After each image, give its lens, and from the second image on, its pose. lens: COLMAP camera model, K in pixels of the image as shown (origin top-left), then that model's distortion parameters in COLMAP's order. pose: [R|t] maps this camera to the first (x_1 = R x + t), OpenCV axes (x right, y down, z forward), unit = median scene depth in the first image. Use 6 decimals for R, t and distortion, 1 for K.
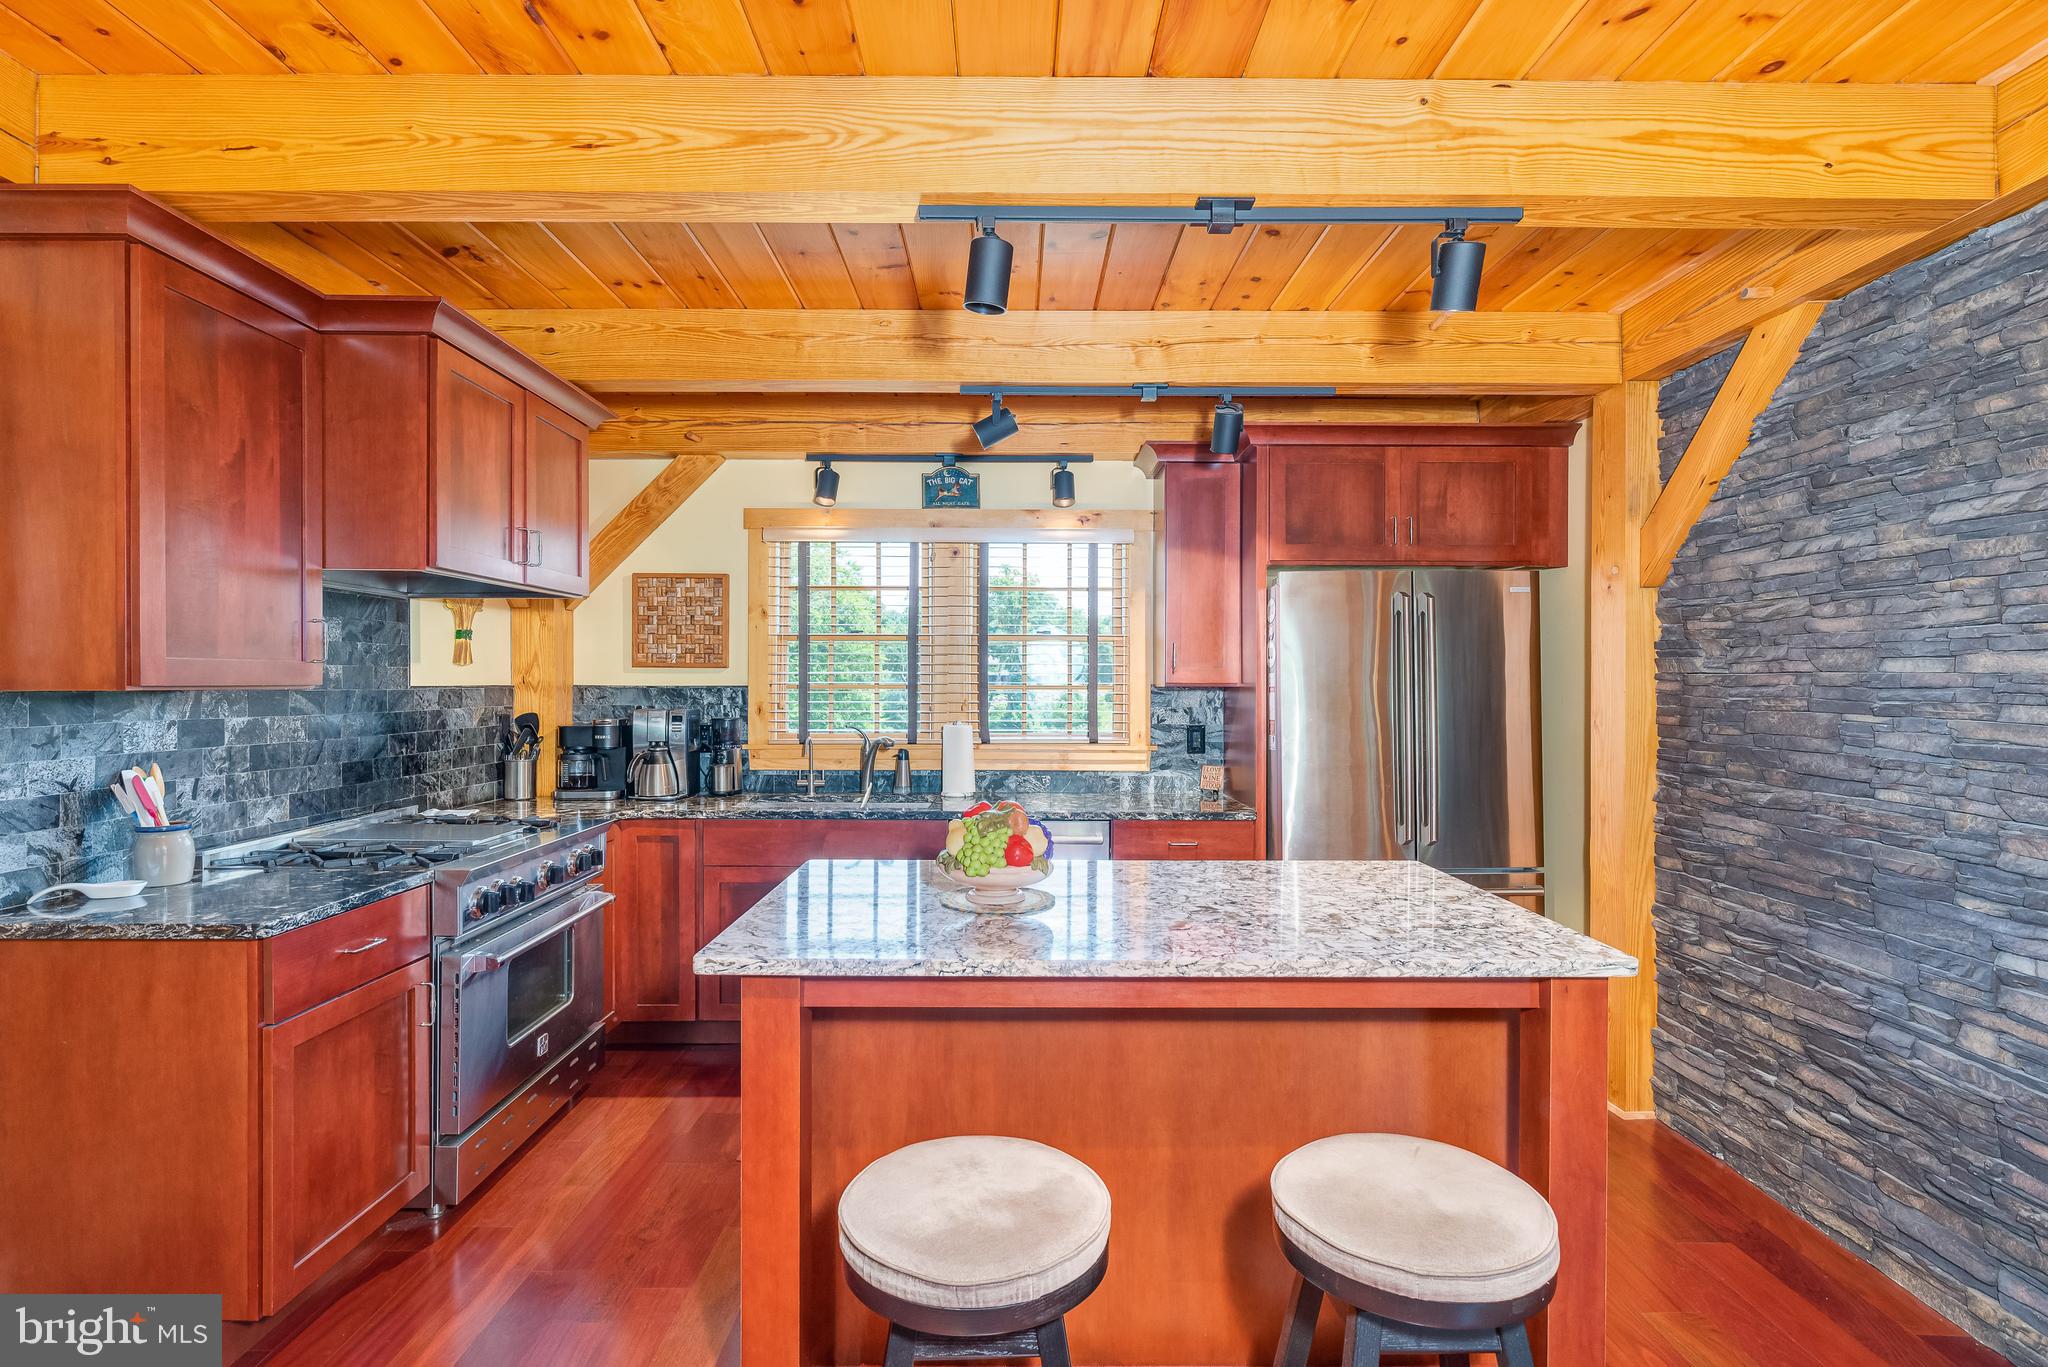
lens RADIAL K [[996.7, 0, 1017.2], [0, 996.7, 682.9], [0, 0, 1]] dist [-0.001316, -0.000405]
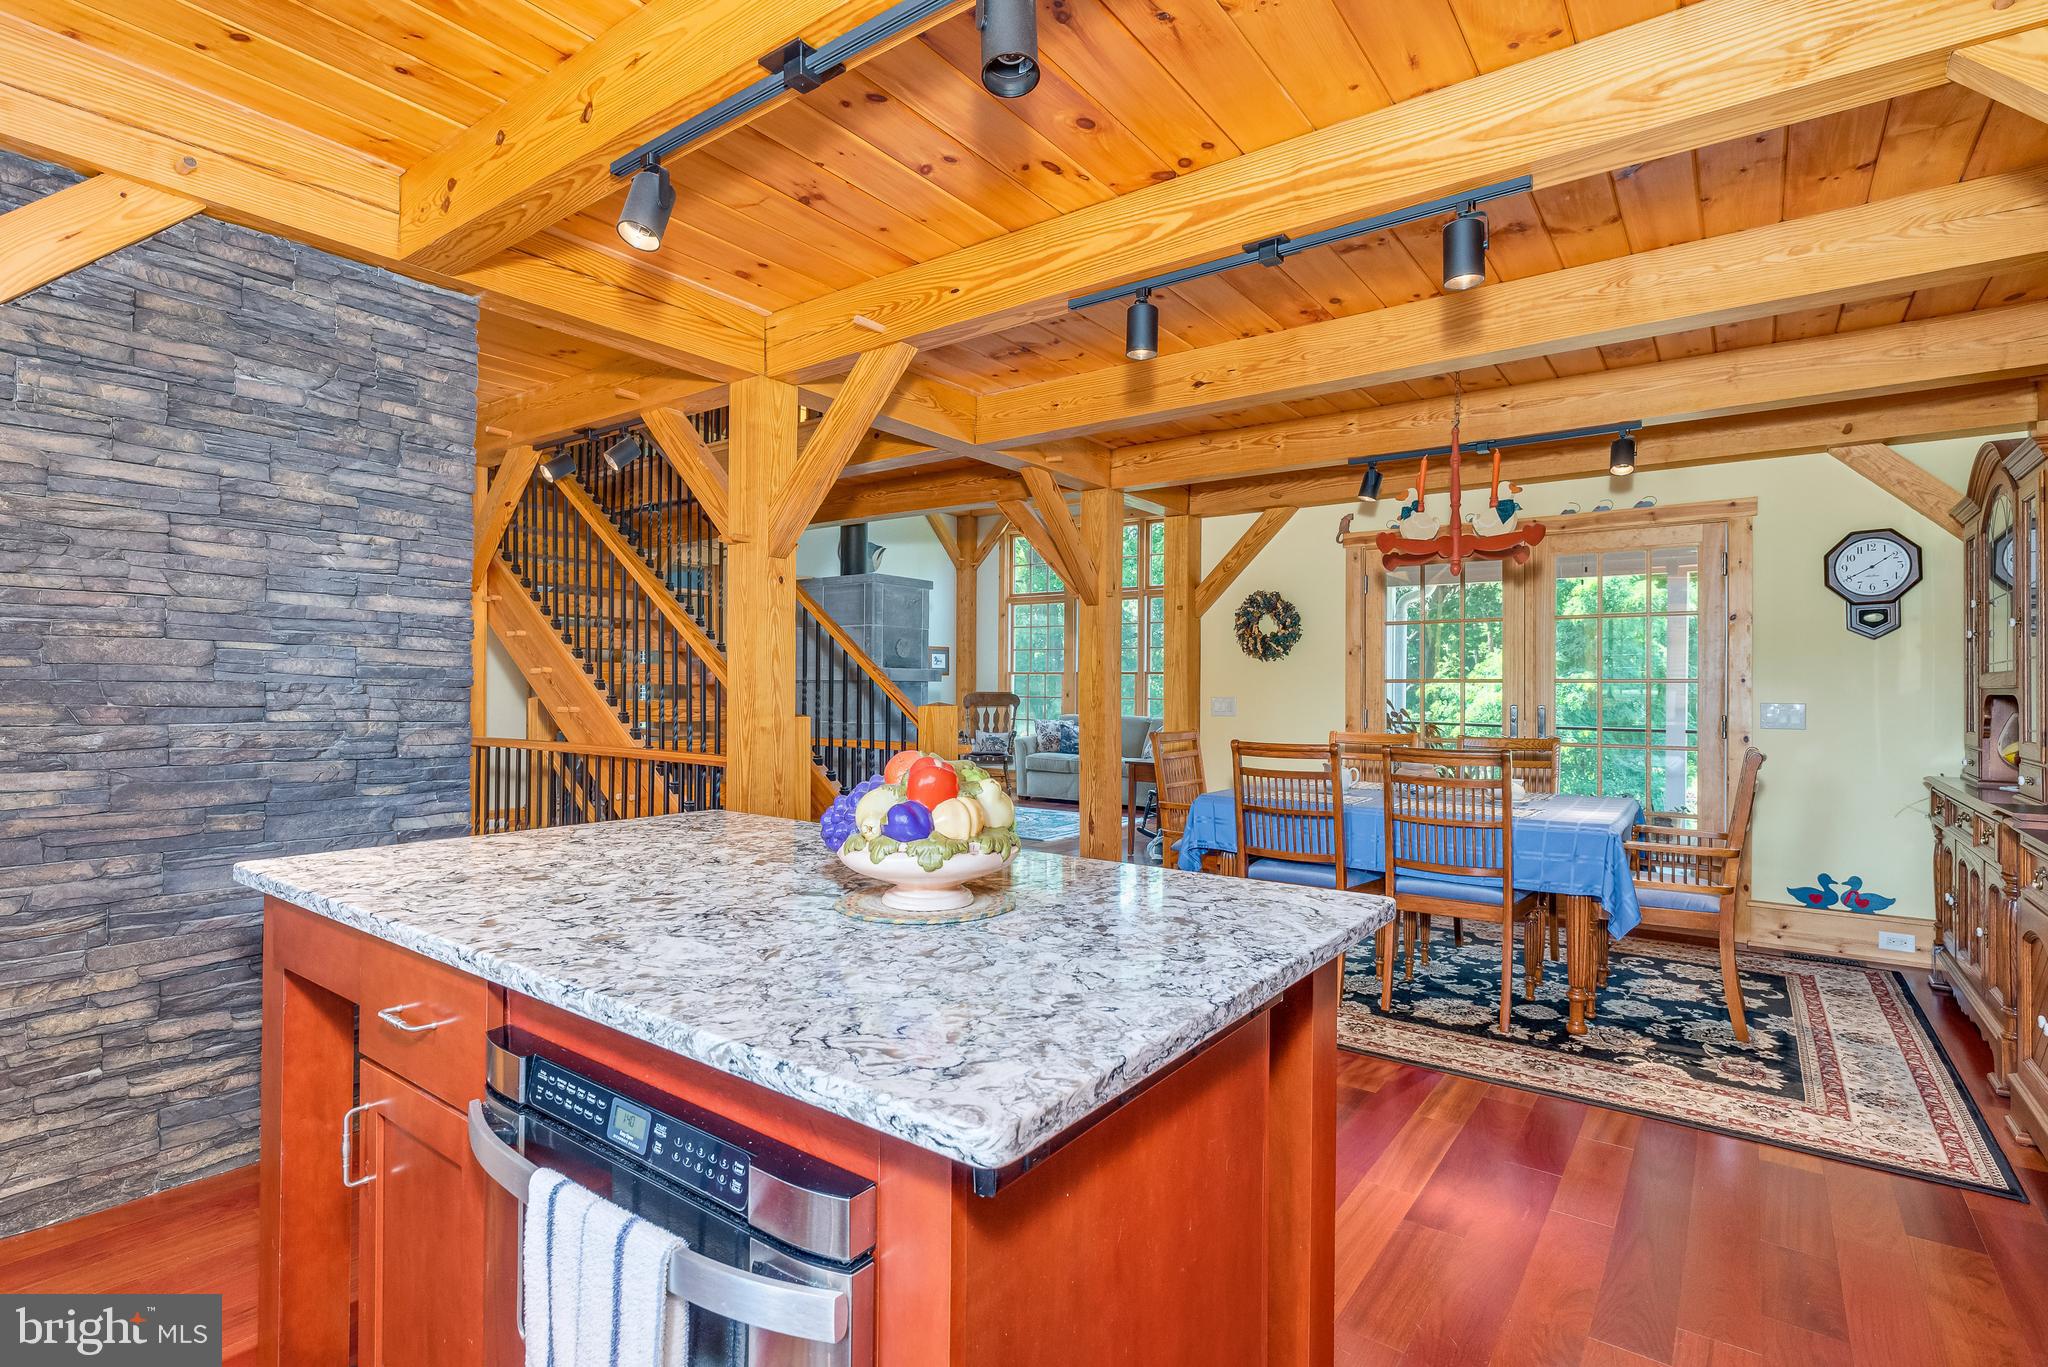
lens RADIAL K [[996.7, 0, 1013.9], [0, 996.7, 682.8], [0, 0, 1]] dist [-0.001316, -0.000405]
pose [[-0.797538, -0.007080, 0.603228, -0.377588], [-0.011173, 0.999933, -0.003036, 0.062627], [-0.603166, -0.009161, -0.797563, 1.232729]]
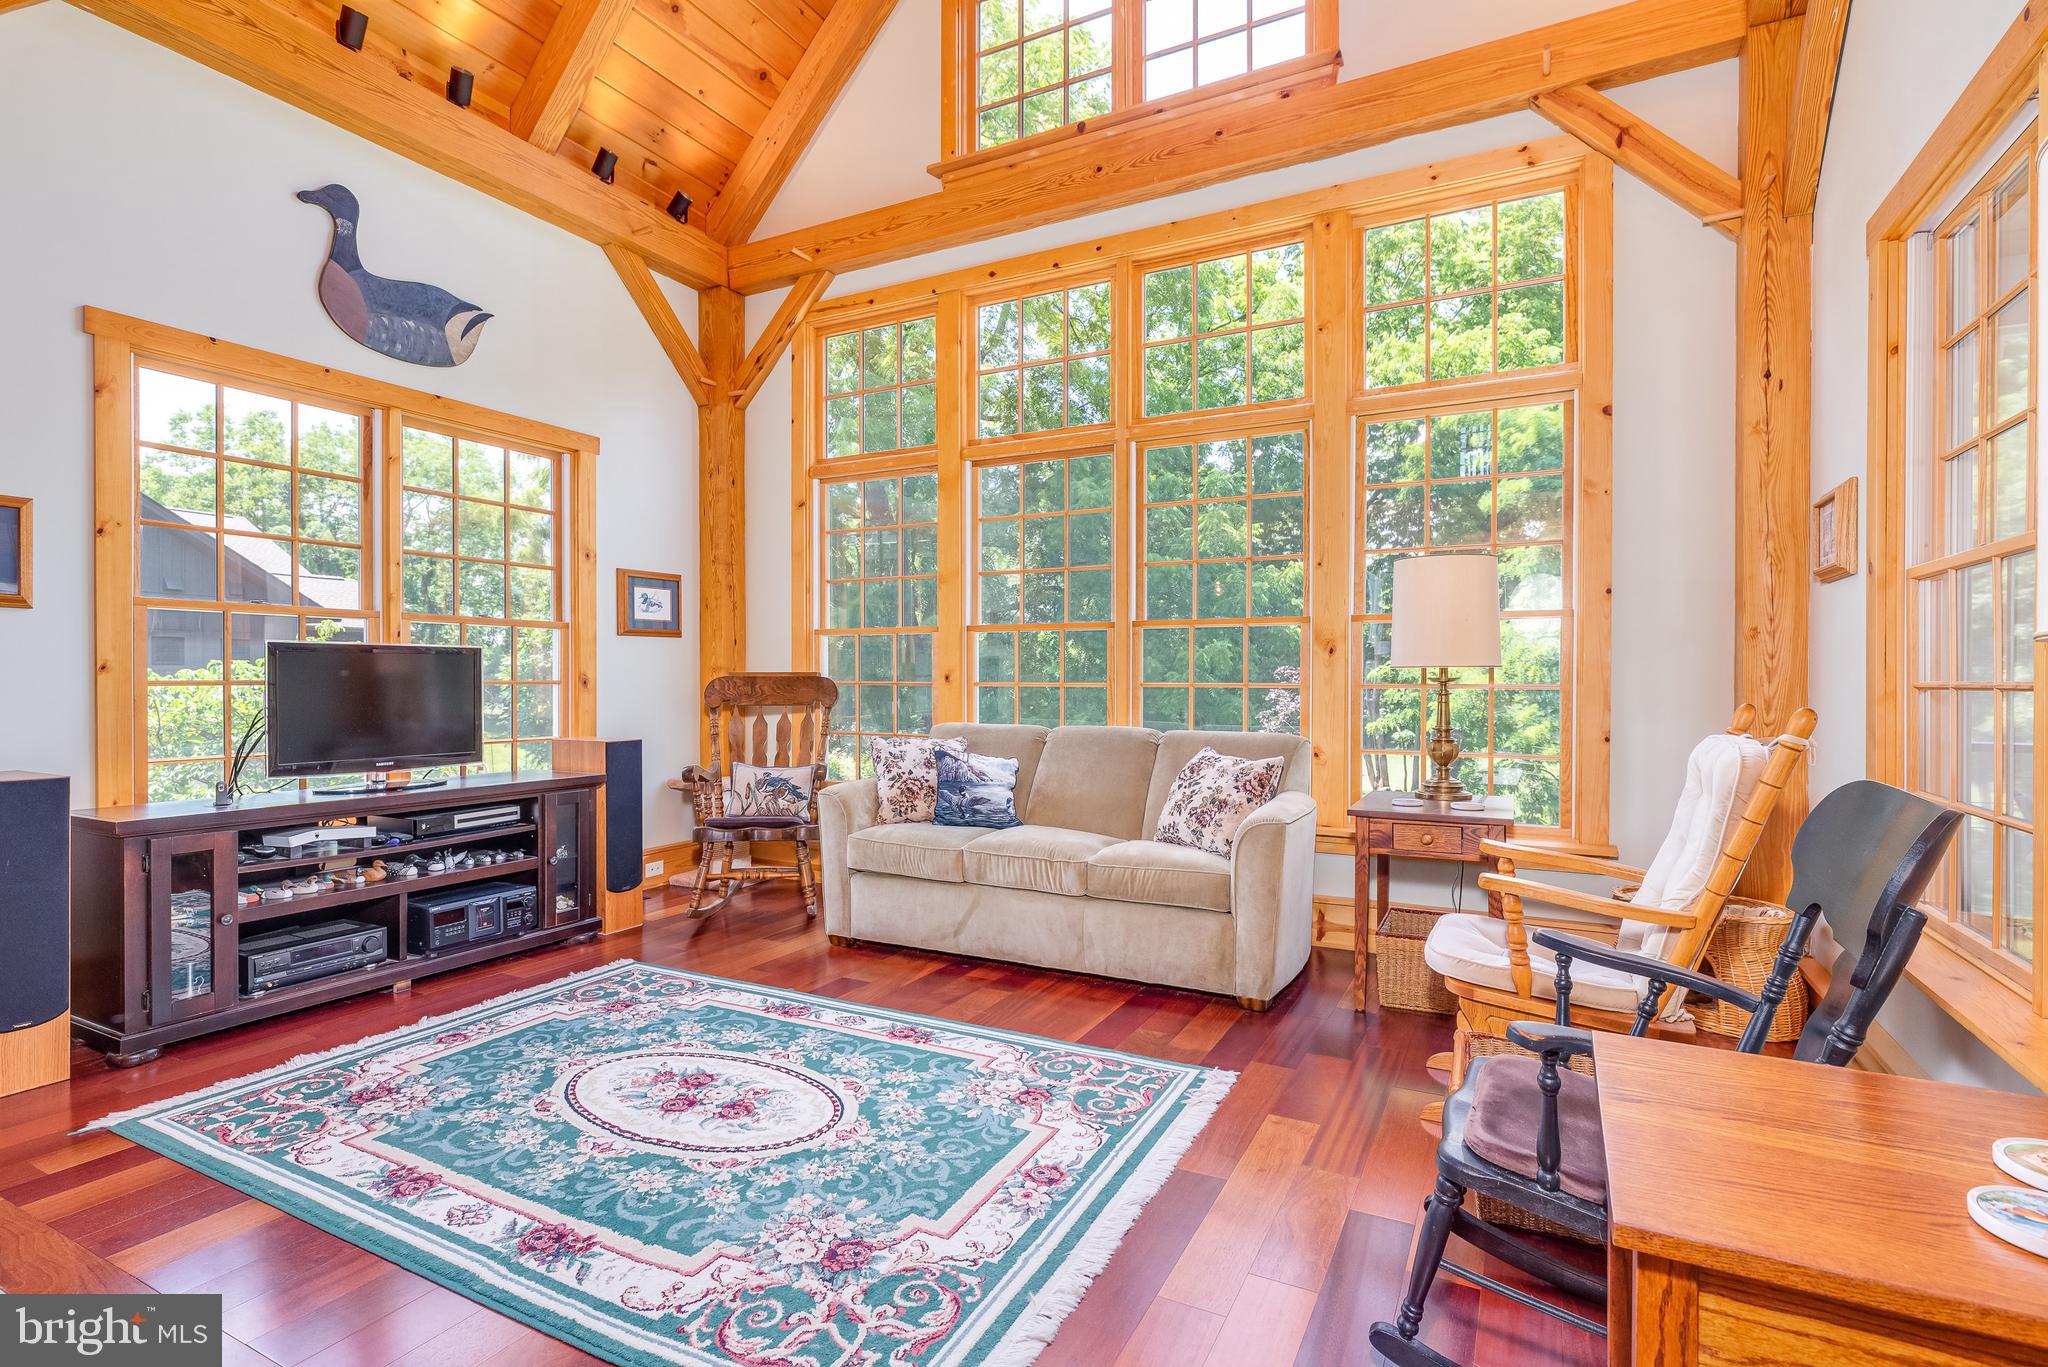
lens RADIAL K [[996.7, 0, 998.8], [0, 996.7, 683.3], [0, 0, 1]] dist [-0.001316, -0.000405]
pose [[-0.874884, -0.006438, 0.484290, 1.089518], [-0.003966, 0.999973, 0.006130, 0.097620], [-0.484317, 0.003442, -0.874886, -0.814542]]
